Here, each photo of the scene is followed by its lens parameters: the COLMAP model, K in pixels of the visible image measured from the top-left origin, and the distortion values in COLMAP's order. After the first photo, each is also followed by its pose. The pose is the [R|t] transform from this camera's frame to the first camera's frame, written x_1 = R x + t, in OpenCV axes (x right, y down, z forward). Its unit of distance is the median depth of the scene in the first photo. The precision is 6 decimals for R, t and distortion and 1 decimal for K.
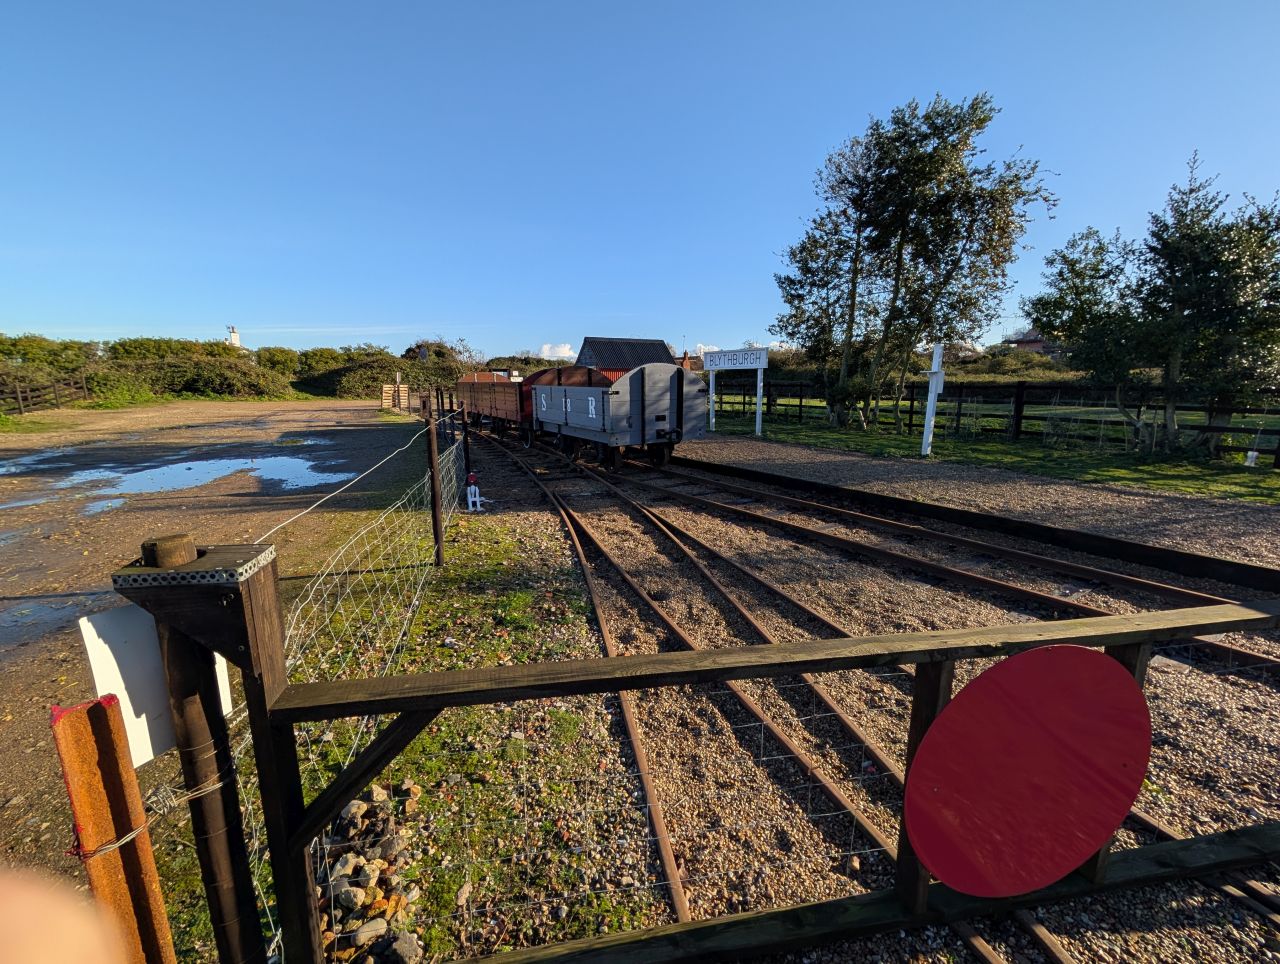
lens RADIAL K [[544.9, 0, 642.4], [0, 544.9, 493.2], [0, 0, 1]] dist [0.007646, -0.001396]
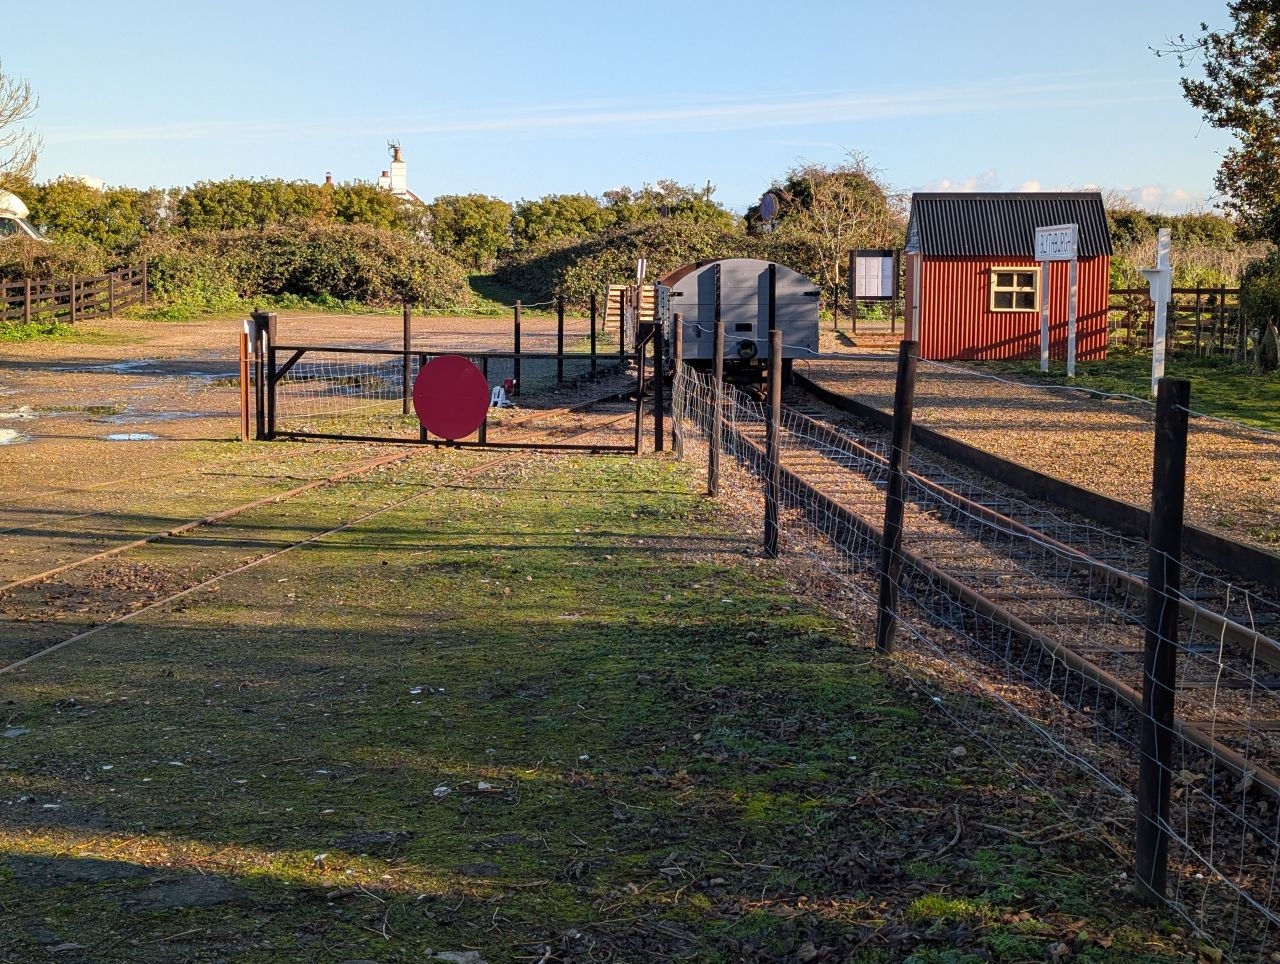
lens RADIAL K [[2032.3, 0, 639.8], [0, 2032.3, 484.7], [0, 0, 1]] dist [0.110460, 0.000000]
pose [[0.866259, 0.061051, -0.495851, 0.363393], [-0.111339, 0.991136, -0.072477, 0.083789], [0.487031, 0.117992, 0.865378, -0.419145]]
